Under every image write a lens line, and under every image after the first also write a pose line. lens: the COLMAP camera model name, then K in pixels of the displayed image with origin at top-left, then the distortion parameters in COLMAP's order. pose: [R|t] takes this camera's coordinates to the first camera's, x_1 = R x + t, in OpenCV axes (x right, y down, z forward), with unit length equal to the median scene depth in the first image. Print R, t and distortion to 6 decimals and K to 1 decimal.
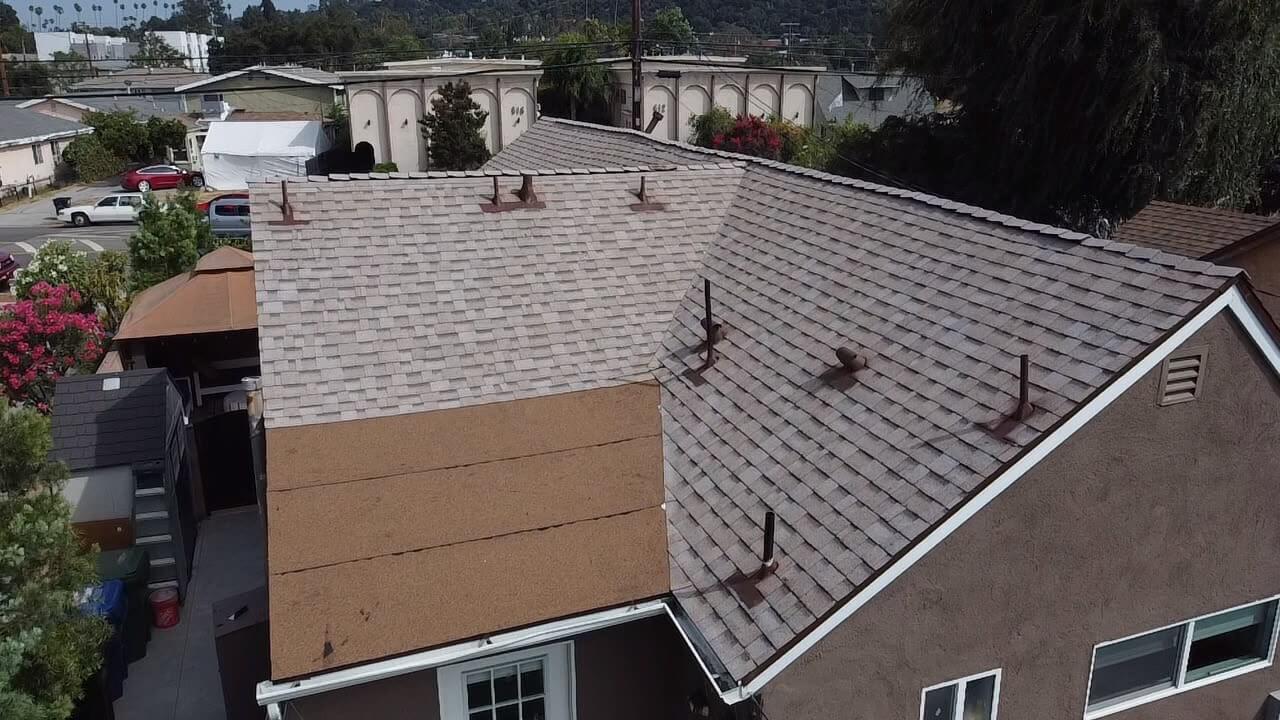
lens RADIAL K [[954.9, 0, 640.0], [0, 954.9, 360.0], [0, 0, 1]] dist [-0.003575, -0.001087]
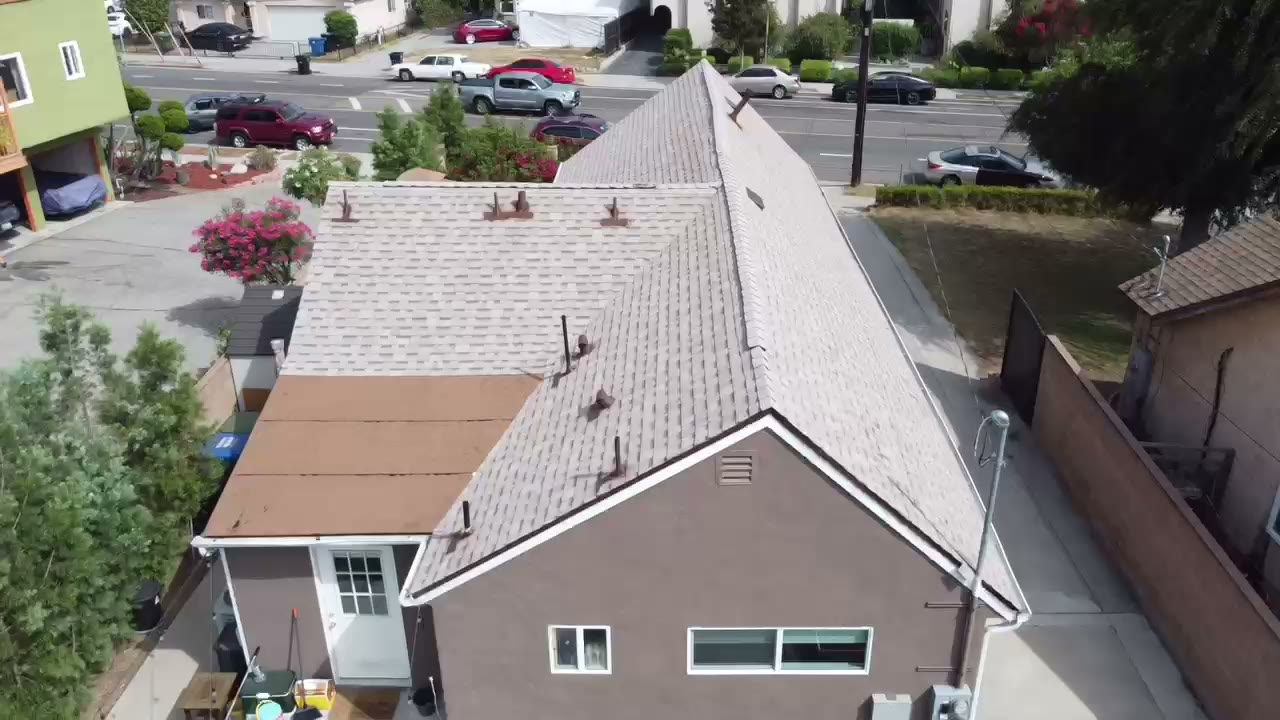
lens RADIAL K [[978.9, 0, 640.0], [0, 978.9, 360.0], [0, 0, 1]] dist [-0.000864, 0.000572]
pose [[0.934979, 0.158793, -0.317175, 0.607009], [-0.107305, 0.978921, 0.173778, -0.266442], [0.338084, -0.128444, 0.932310, -0.282518]]
